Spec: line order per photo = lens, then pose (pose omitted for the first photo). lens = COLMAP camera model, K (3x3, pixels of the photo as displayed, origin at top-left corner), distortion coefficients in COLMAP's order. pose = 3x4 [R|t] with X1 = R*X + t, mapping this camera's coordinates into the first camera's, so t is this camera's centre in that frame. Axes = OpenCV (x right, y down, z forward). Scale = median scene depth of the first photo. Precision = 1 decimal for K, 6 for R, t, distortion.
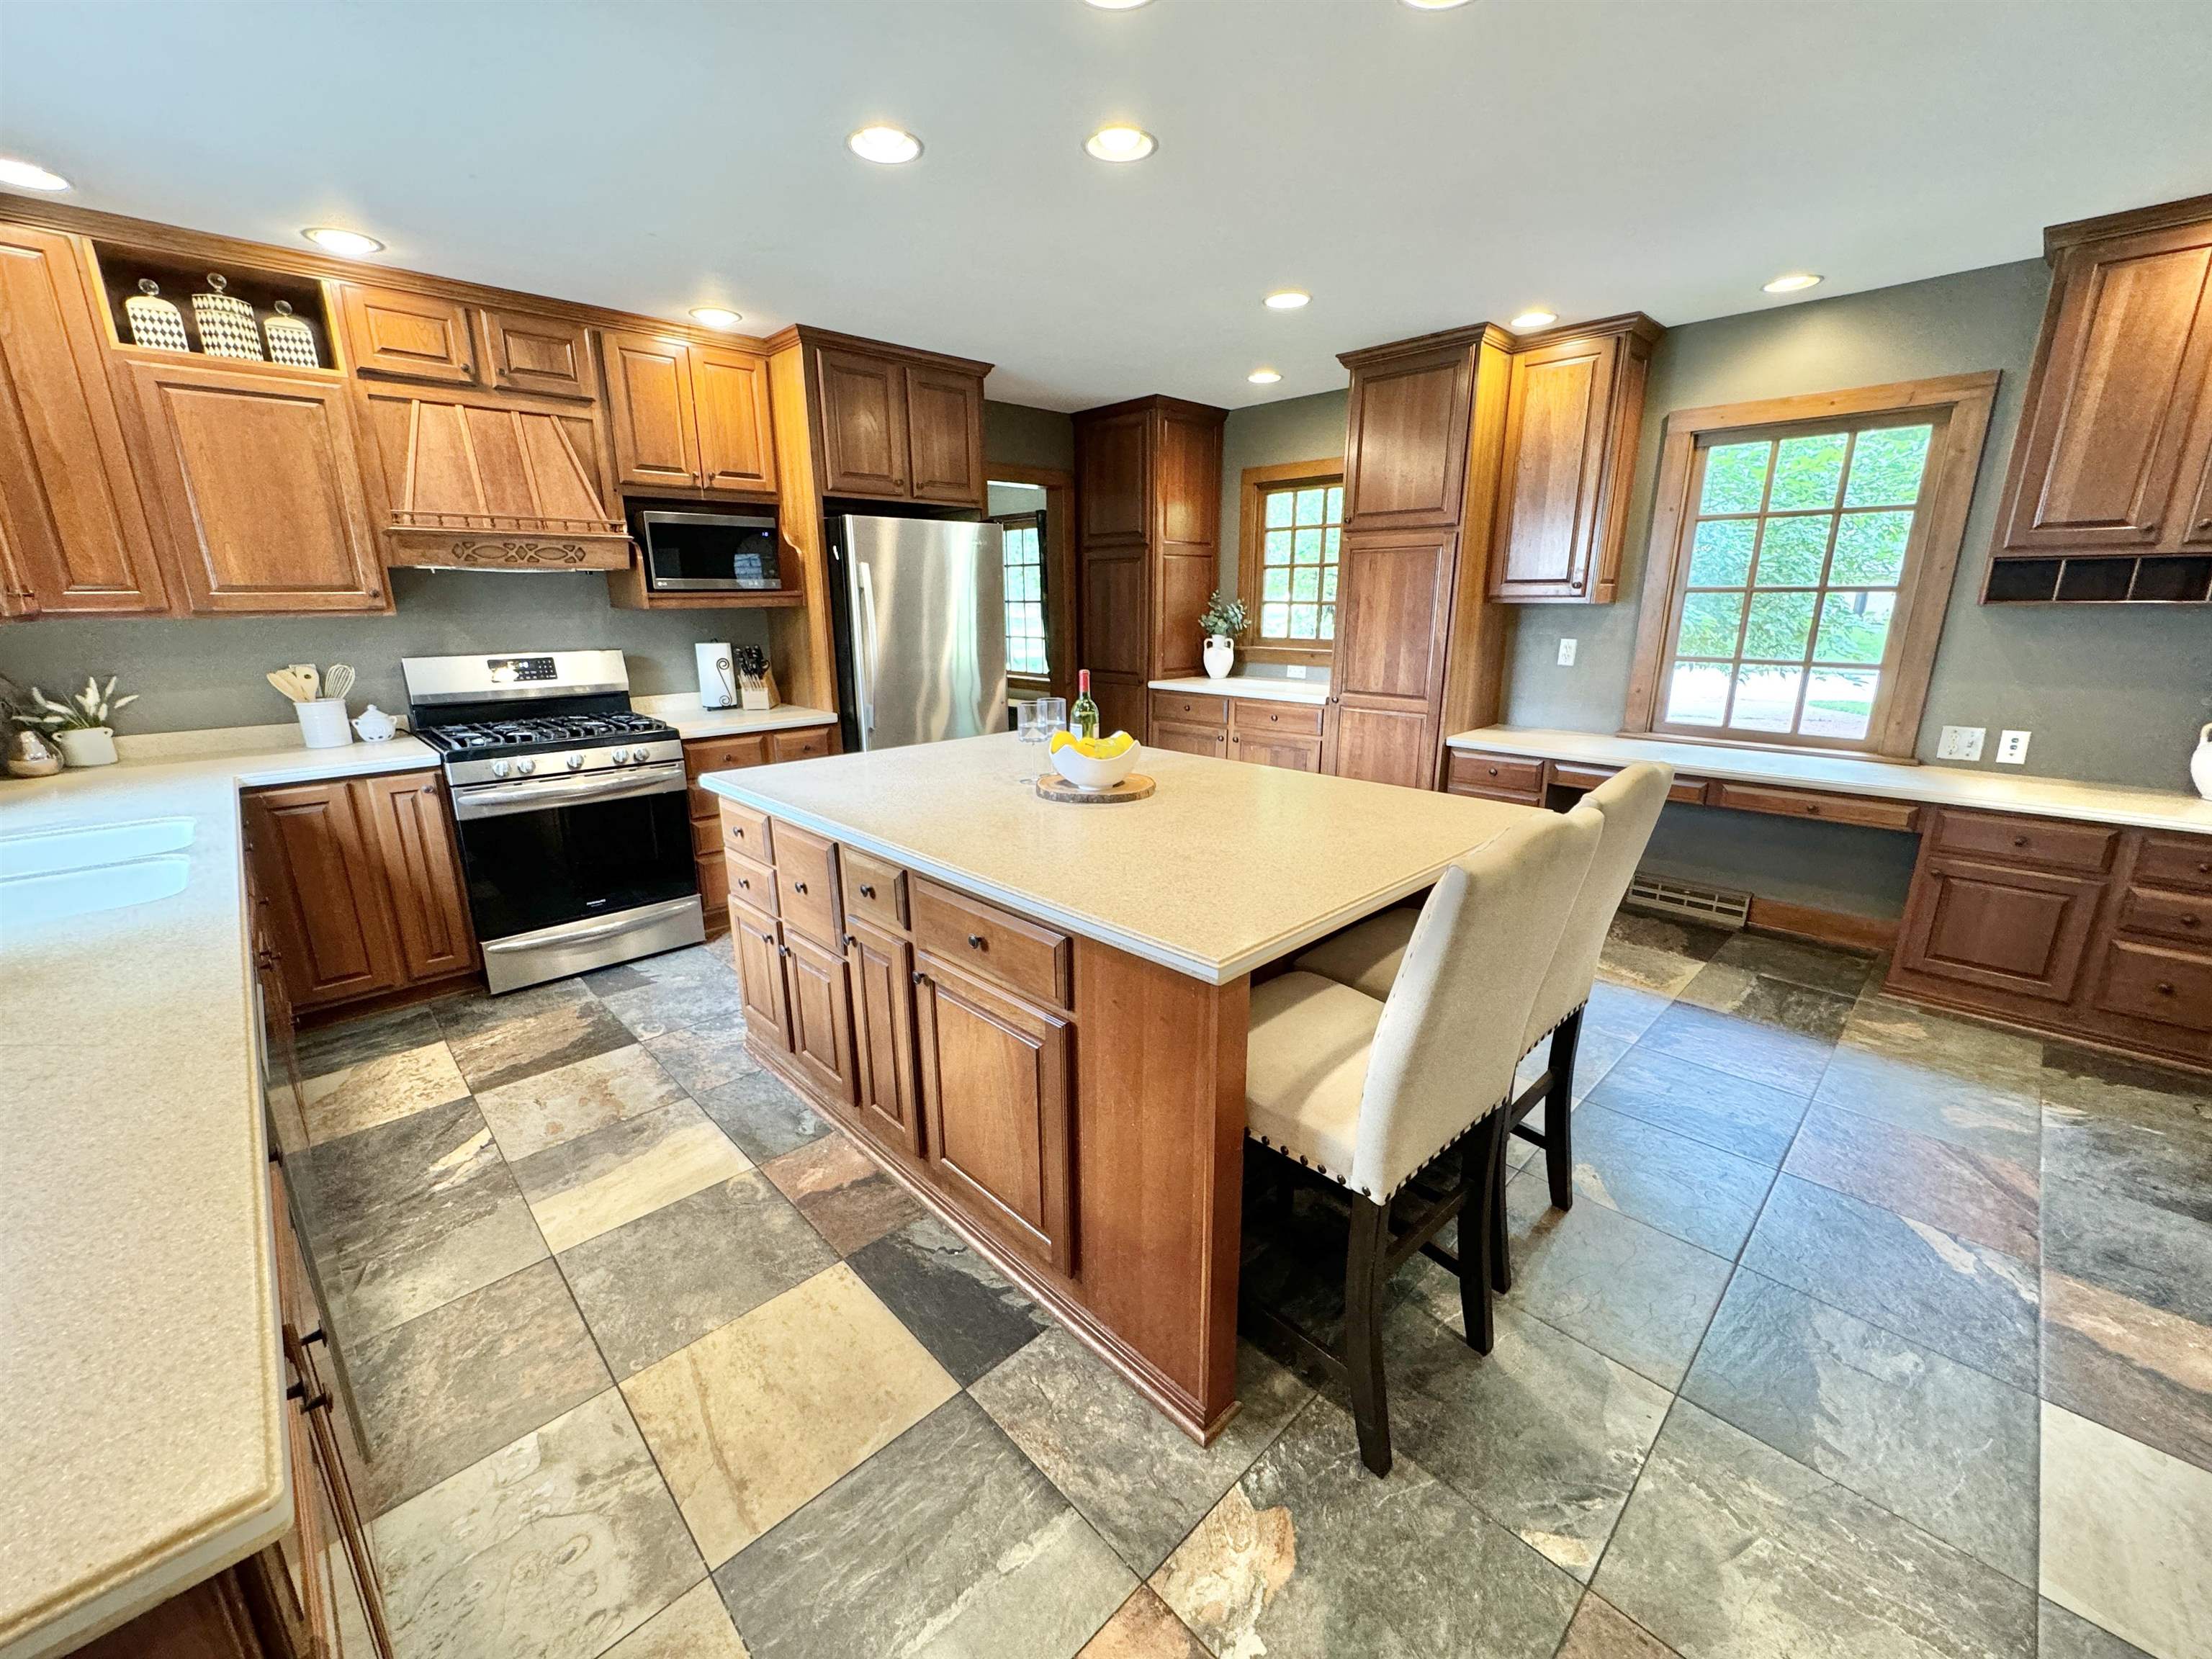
lens RADIAL K [[880.2, 0, 1114.4], [0, 880.2, 828.3], [0, 0, 1]] dist [-0.000615, -0.000130]
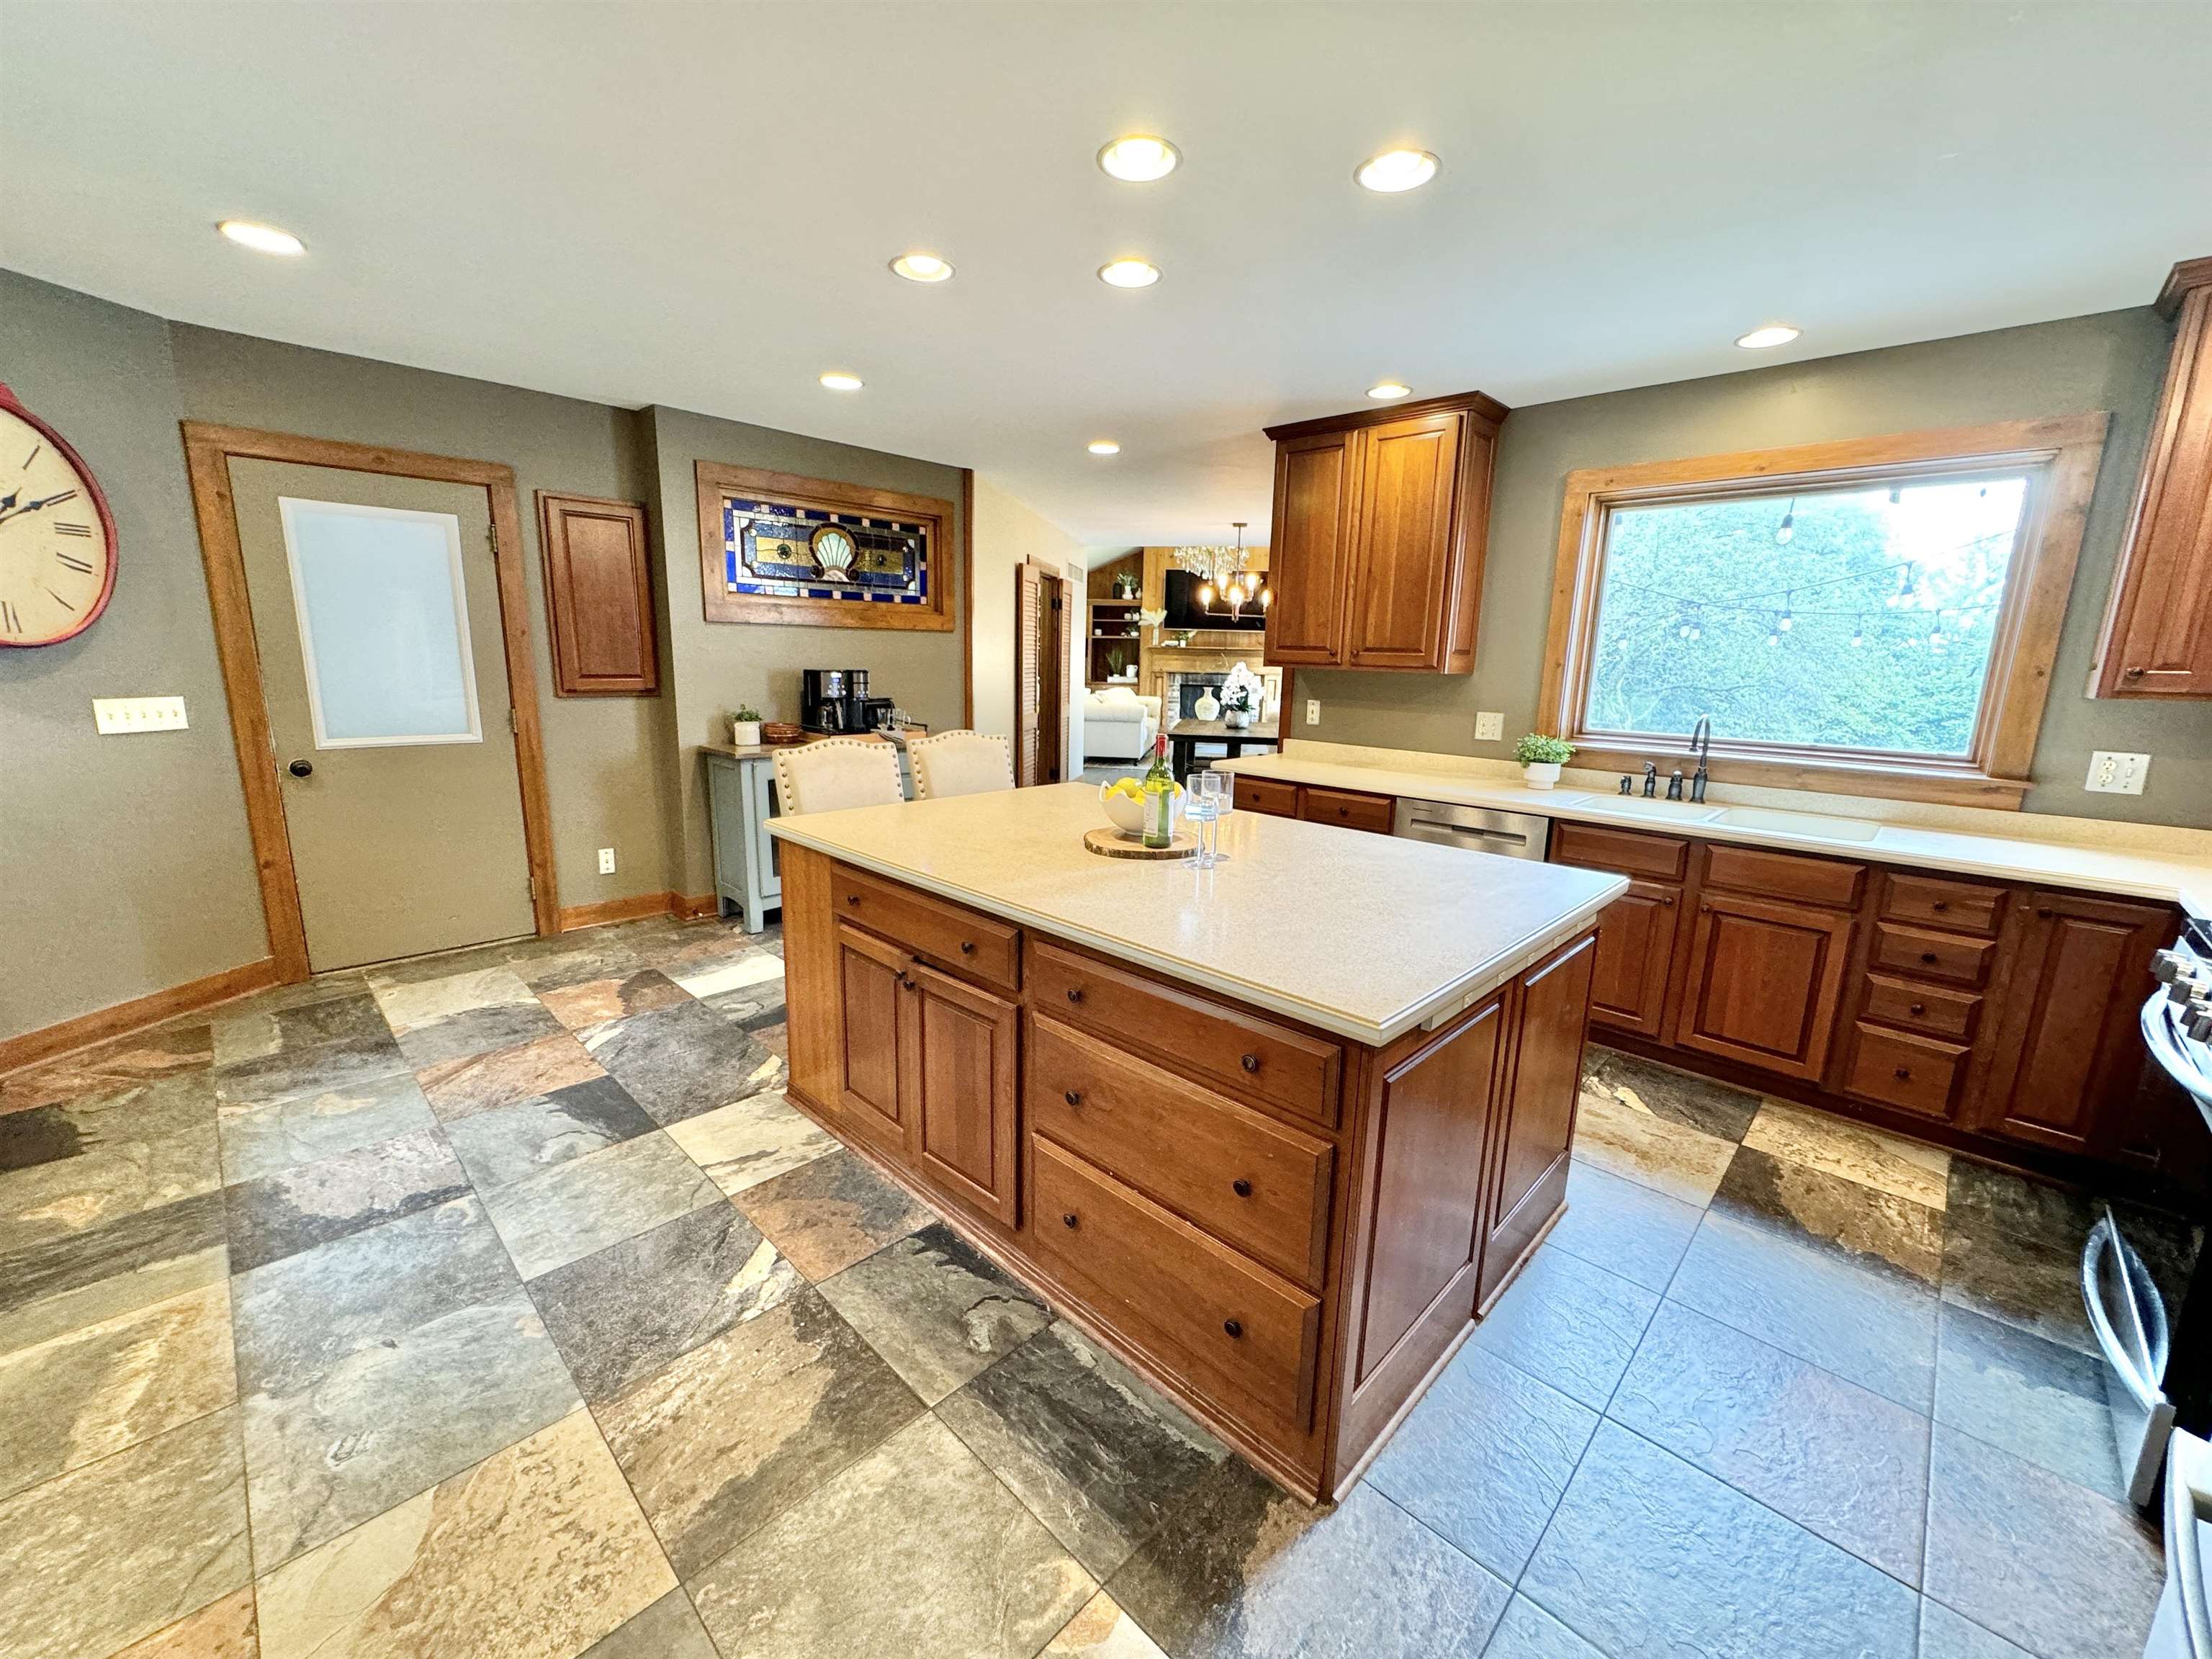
lens RADIAL K [[880.2, 0, 1107.3], [0, 880.2, 833.1], [0, 0, 1]] dist [-0.000615, -0.000130]
pose [[-0.999657, -0.013154, -0.022628, 0.036117], [-0.021893, 0.894028, 0.447476, -0.439350], [0.014343, 0.447818, -0.894010, 1.644657]]
